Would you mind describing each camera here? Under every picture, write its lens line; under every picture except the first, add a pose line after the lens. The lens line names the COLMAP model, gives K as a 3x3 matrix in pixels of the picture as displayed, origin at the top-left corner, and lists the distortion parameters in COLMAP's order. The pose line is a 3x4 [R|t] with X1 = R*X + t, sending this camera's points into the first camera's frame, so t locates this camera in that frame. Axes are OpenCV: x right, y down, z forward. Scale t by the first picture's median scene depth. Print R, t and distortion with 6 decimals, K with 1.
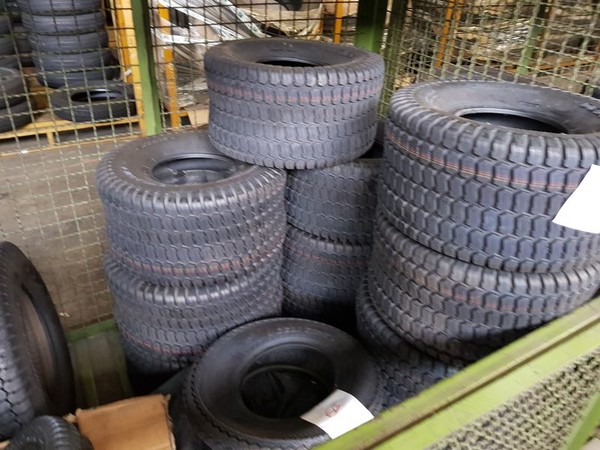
lens RADIAL K [[466.2, 0, 299.5], [0, 466.2, 214.4], [0, 0, 1]] dist [0.068003, -0.129289]
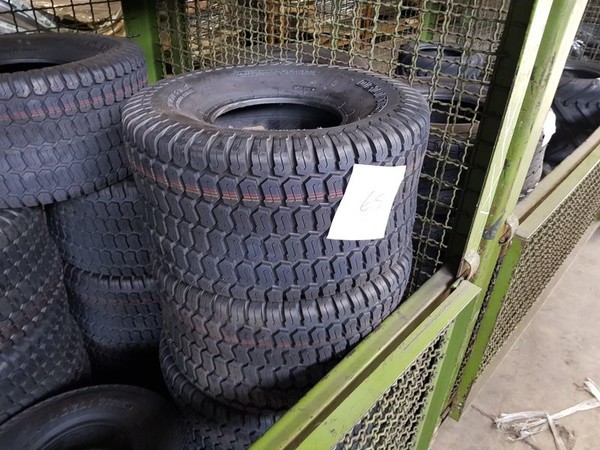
lens RADIAL K [[466.2, 0, 299.5], [0, 466.2, 214.4], [0, 0, 1]] dist [0.068003, -0.129289]
pose [[0.955293, -0.180709, 0.234006, 0.251098], [0.172316, 0.983448, 0.056007, -0.061653], [-0.240253, -0.013181, 0.970621, 0.183326]]
